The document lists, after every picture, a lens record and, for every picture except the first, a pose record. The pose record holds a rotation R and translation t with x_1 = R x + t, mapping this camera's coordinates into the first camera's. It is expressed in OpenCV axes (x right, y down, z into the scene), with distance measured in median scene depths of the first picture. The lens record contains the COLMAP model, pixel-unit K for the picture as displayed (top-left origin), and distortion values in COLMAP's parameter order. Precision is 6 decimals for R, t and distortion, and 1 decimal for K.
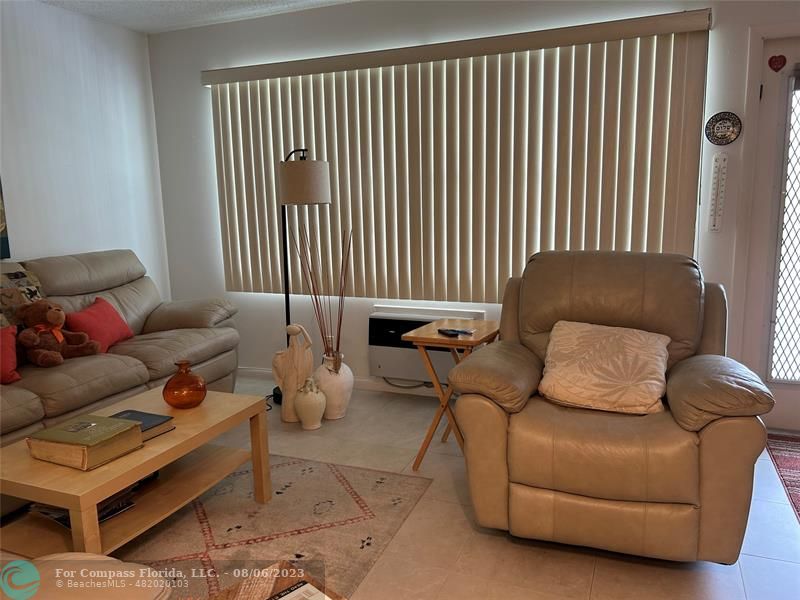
lens RADIAL K [[602.2, 0, 403.7], [0, 602.2, 302.9], [0, 0, 1]] dist [0.047167, -0.051822]
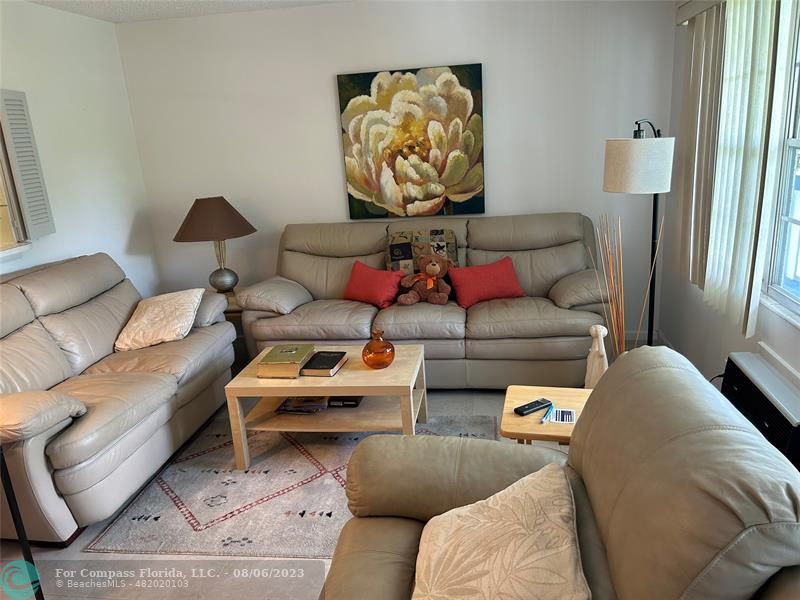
lens RADIAL K [[602.2, 0, 402.7], [0, 602.2, 300.6], [0, 0, 1]] dist [0.047167, -0.051822]
pose [[0.229026, 0.263797, -0.936994, 0.565575], [-0.091936, 0.964138, 0.248968, -0.198714], [0.969069, 0.029123, 0.245065, 0.528363]]
